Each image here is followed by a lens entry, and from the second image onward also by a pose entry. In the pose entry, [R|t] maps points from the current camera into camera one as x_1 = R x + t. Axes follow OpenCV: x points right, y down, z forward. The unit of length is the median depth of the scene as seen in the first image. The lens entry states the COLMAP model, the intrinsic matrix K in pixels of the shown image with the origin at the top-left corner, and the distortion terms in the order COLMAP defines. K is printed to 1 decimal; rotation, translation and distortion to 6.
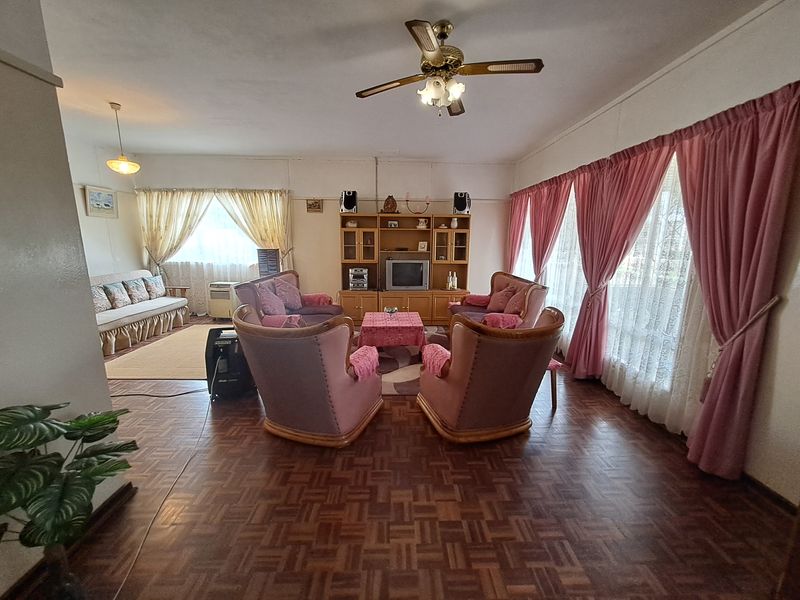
lens RADIAL K [[317.5, 0, 401.6], [0, 317.5, 297.2], [0, 0, 1]] dist [-0.004450, -0.000562]
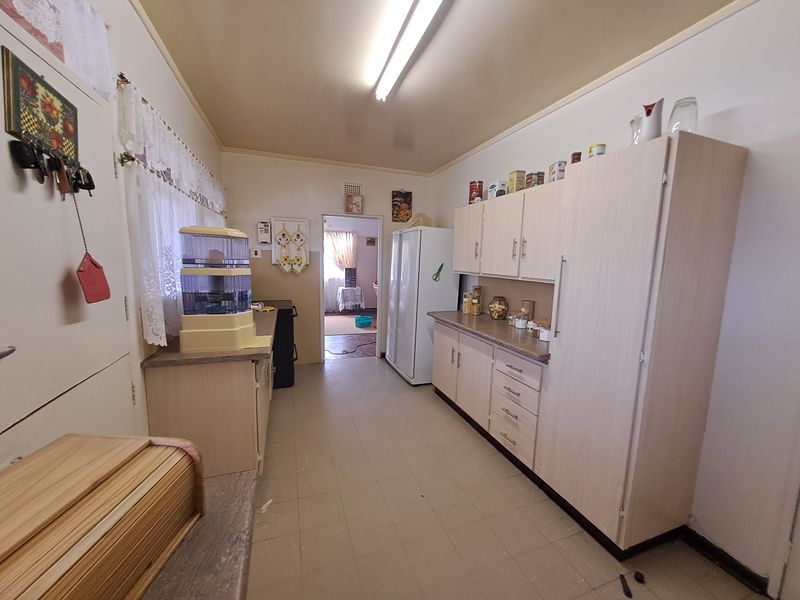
lens RADIAL K [[317.5, 0, 401.1], [0, 317.5, 300.2], [0, 0, 1]] dist [-0.004450, -0.000562]
pose [[0.946776, -0.021137, 0.321198, -0.675223], [0.039649, 0.997901, -0.051204, 0.097924], [-0.319442, 0.061214, 0.945627, -0.561674]]
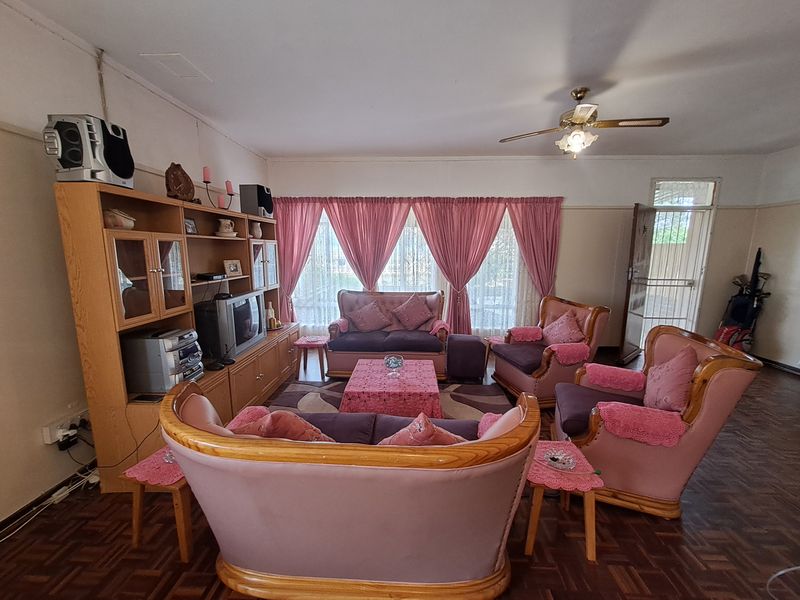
lens RADIAL K [[317.5, 0, 408.1], [0, 317.5, 300.0], [0, 0, 1]] dist [-0.004450, -0.000562]
pose [[0.065256, -0.163897, 0.984317, -0.492865], [0.172845, 0.973365, 0.150615, -0.136389], [-0.982785, 0.160306, 0.091847, 0.650420]]
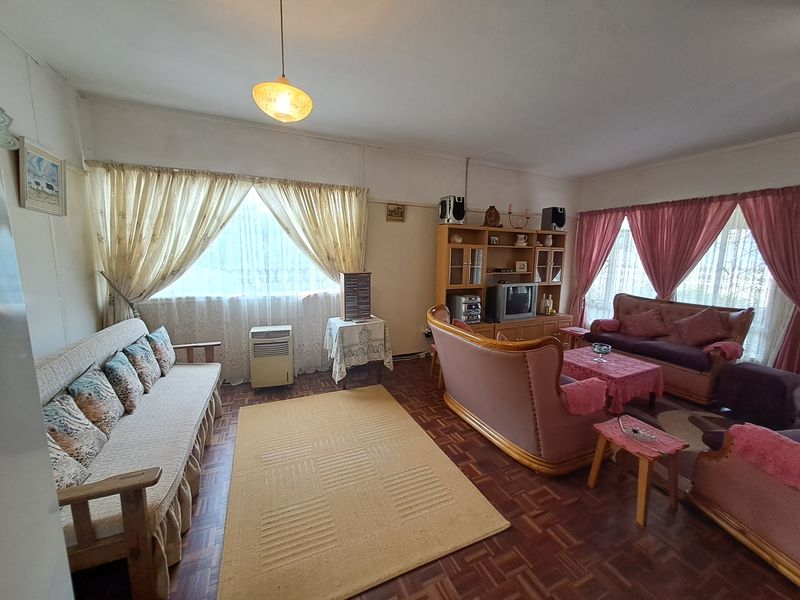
lens RADIAL K [[317.5, 0, 403.7], [0, 317.5, 297.7], [0, 0, 1]] dist [-0.004450, -0.000562]
pose [[0.918655, -0.048934, 0.392019, -0.576472], [0.064085, 0.997615, -0.025648, -0.074103], [-0.389829, 0.048684, 0.919600, 0.337277]]
